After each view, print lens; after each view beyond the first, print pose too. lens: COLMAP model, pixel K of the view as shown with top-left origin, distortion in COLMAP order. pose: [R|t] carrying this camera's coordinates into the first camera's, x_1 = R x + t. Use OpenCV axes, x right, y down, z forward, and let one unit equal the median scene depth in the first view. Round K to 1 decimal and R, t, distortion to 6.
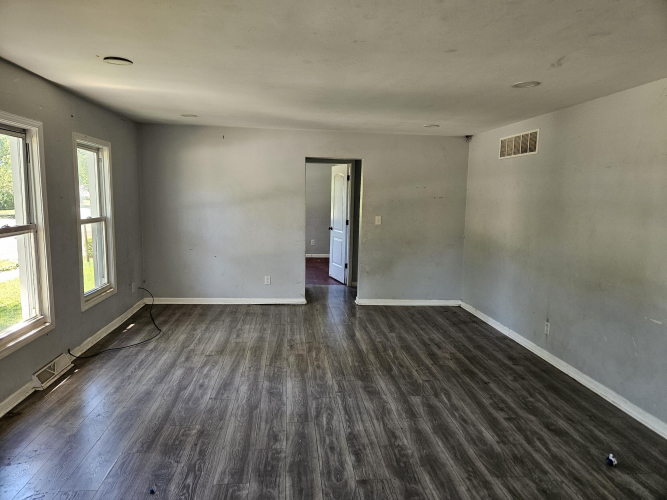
lens RADIAL K [[448.7, 0, 333.8], [0, 448.7, 249.7], [0, 0, 1]] dist [0.005608, -0.000550]
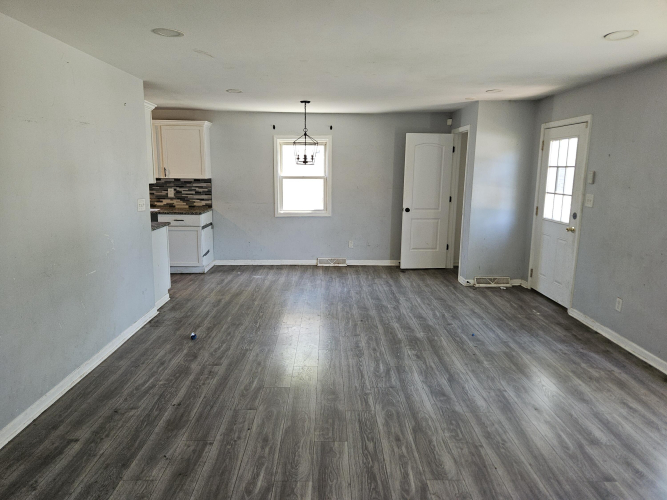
lens RADIAL K [[448.7, 0, 335.1], [0, 448.7, 252.0], [0, 0, 1]] dist [0.005608, -0.000550]
pose [[-0.996164, -0.044182, 0.075532, 0.021035], [-0.019393, 0.953176, 0.301792, -0.218164], [-0.085329, 0.299170, -0.950377, 1.802240]]
